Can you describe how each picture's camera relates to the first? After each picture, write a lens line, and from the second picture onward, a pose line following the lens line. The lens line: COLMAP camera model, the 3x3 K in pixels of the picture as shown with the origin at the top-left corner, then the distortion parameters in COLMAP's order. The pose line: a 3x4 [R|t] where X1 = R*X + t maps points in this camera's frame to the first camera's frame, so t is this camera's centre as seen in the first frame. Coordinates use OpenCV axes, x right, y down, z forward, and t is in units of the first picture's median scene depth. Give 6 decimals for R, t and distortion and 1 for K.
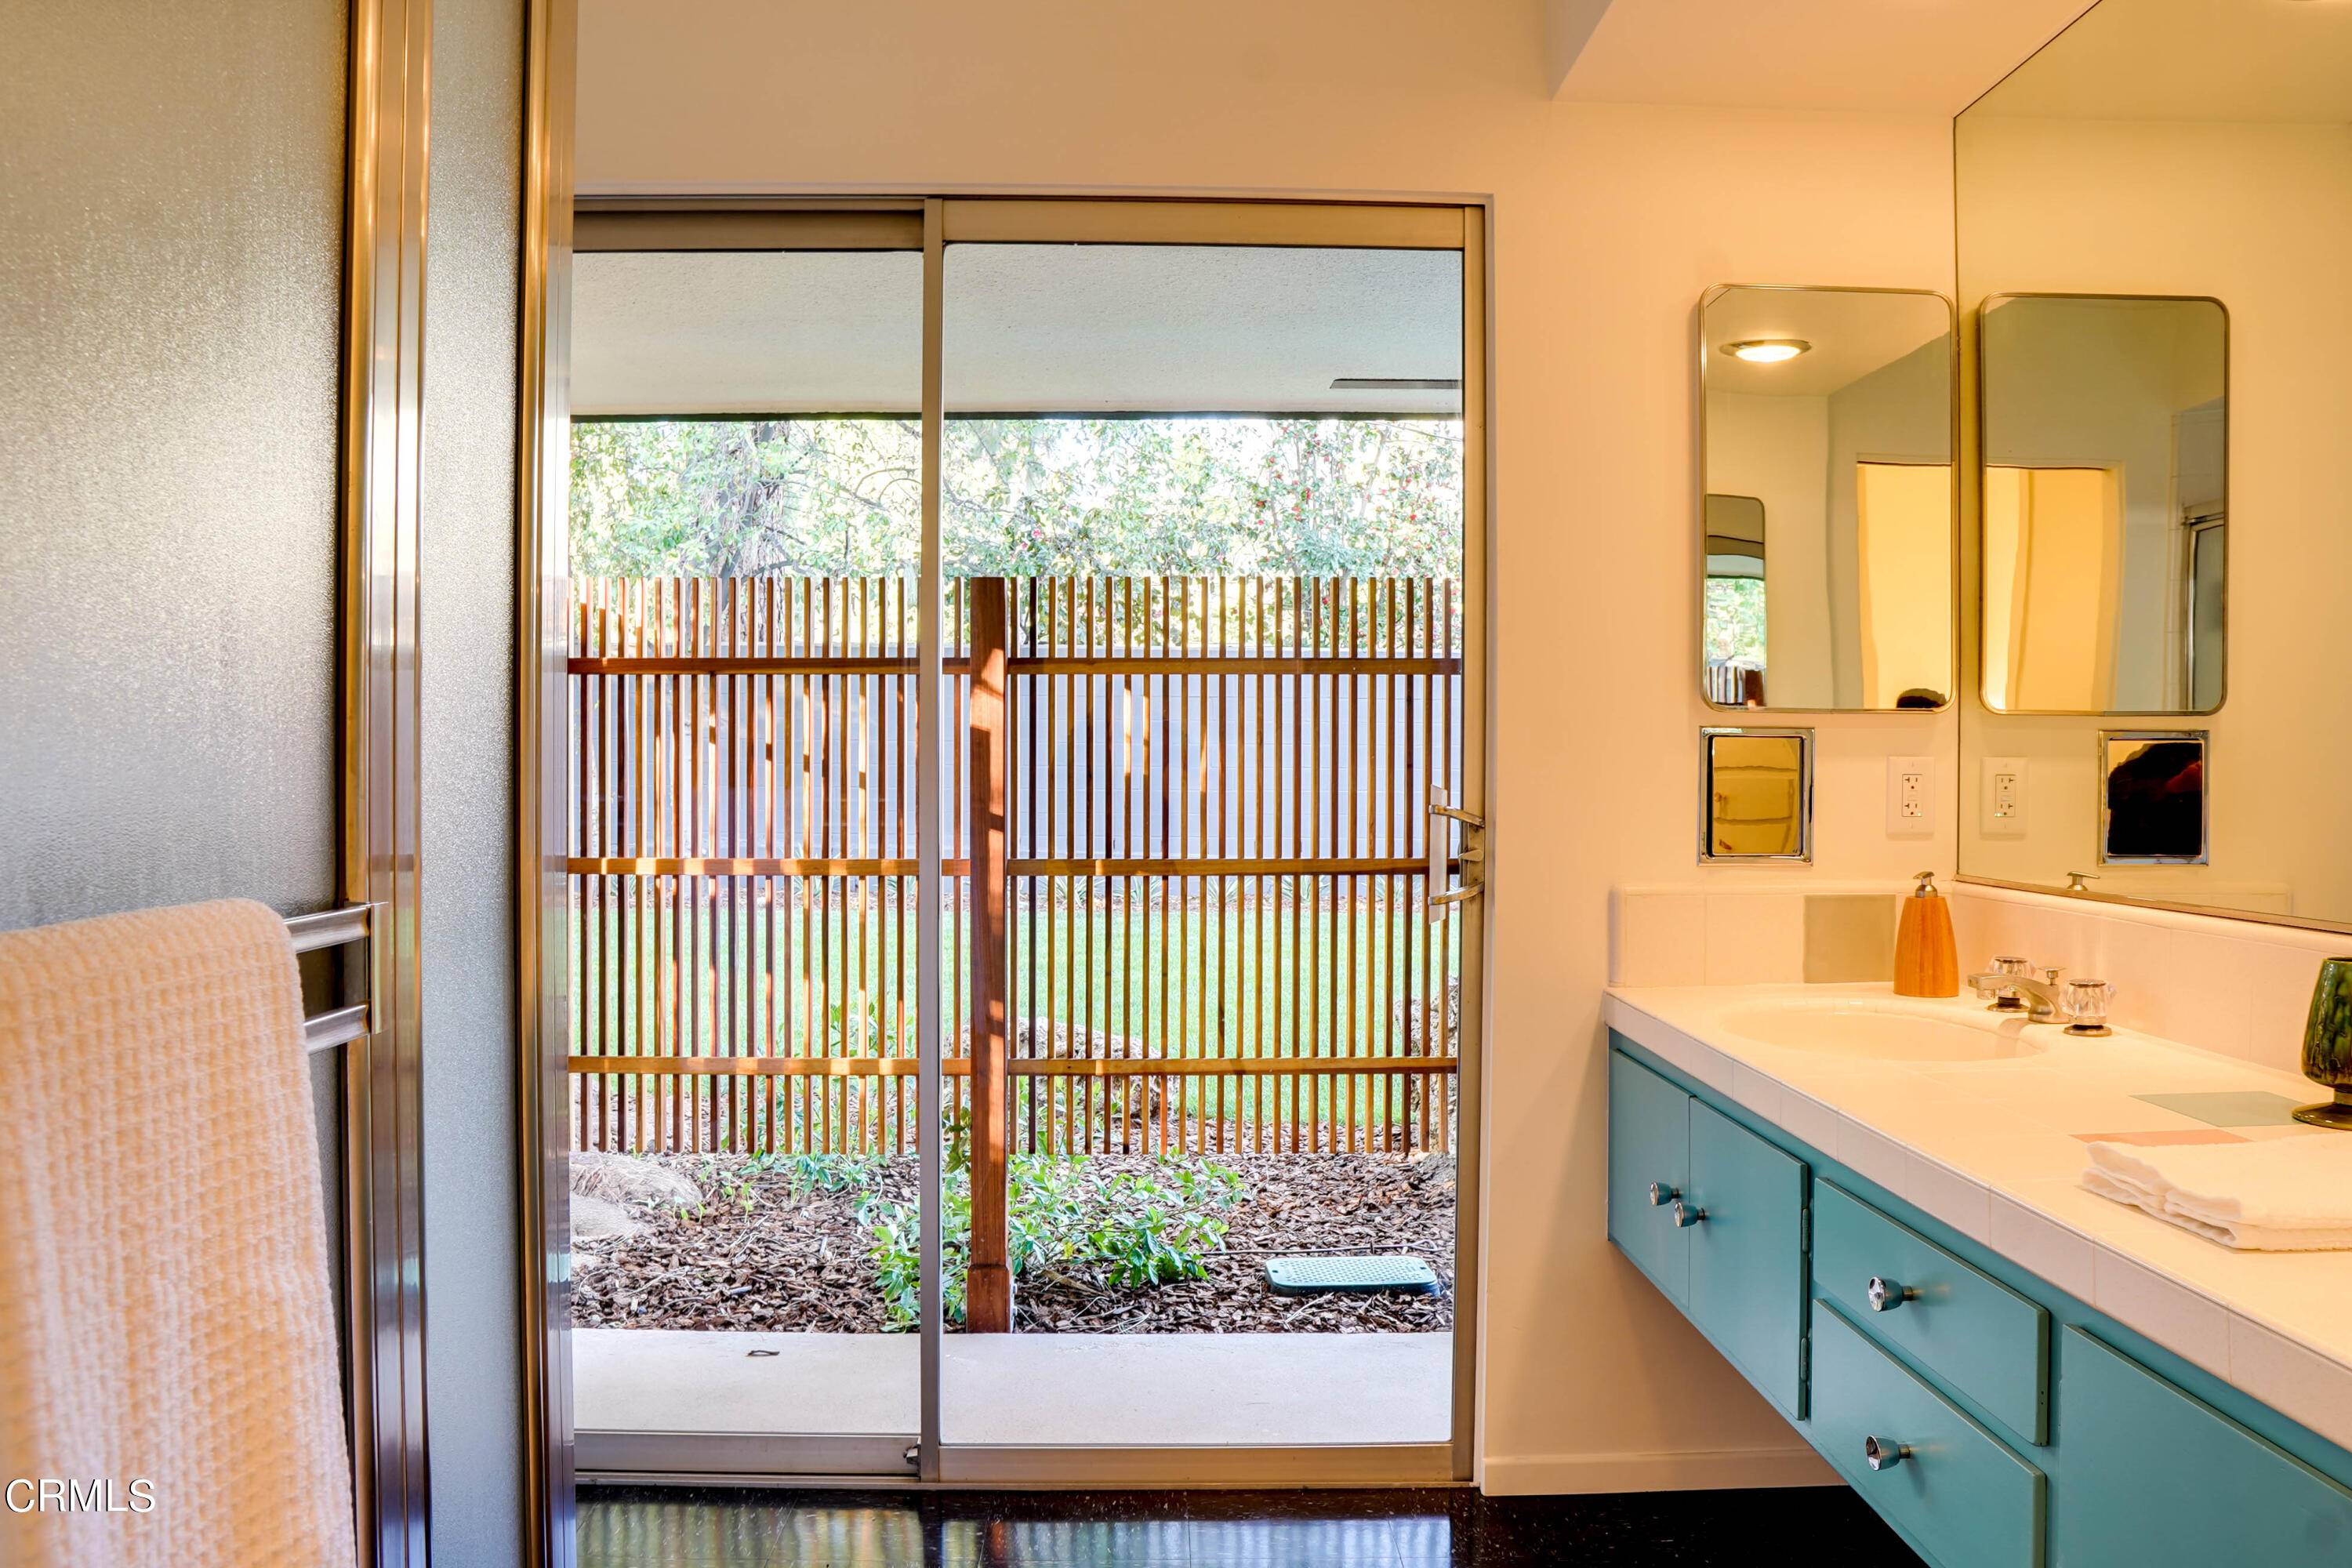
lens RADIAL K [[1653.0, 0, 1176.0], [0, 1653.0, 784.0], [0, 0, 1]] dist [-0.118082, 0.075976]
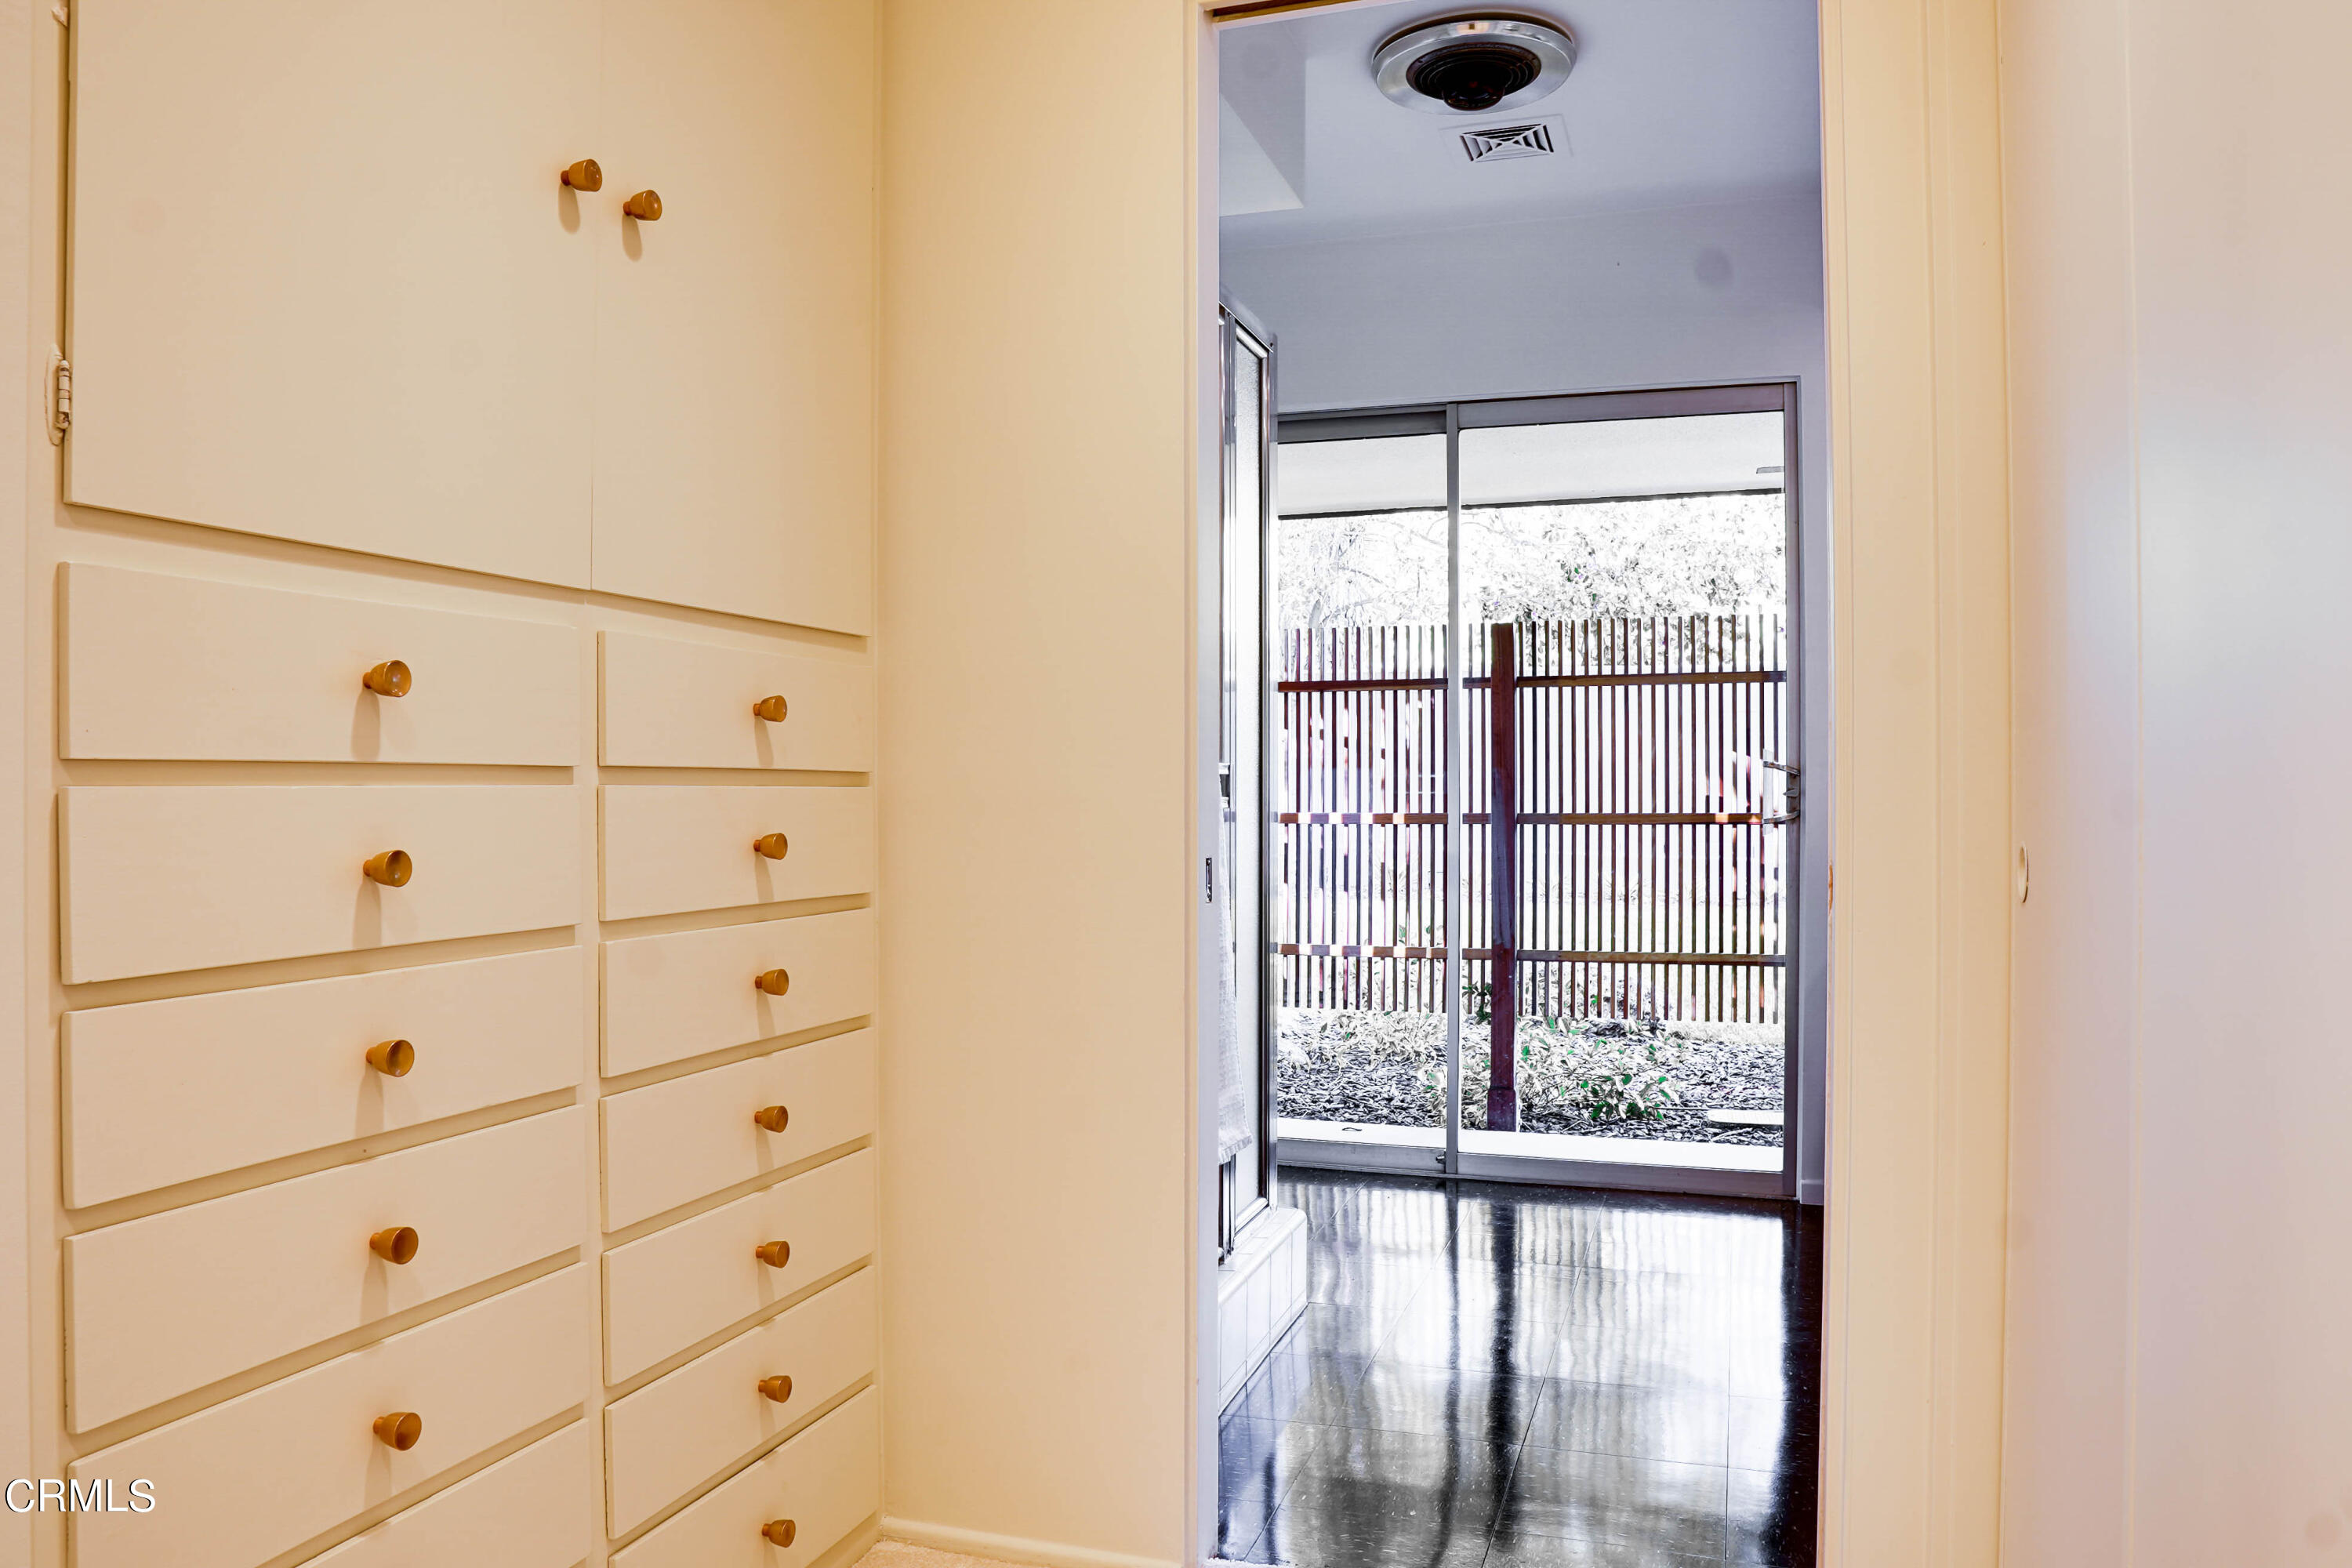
lens RADIAL K [[1653.0, 0, 1176.0], [0, 1653.0, 784.0], [0, 0, 1]] dist [-0.118082, 0.075976]
pose [[0.939797, -0.005276, -0.341693, 0.114652], [0.000531, 0.999902, -0.013977, 0.040342], [0.341734, 0.012954, 0.939708, -0.490724]]
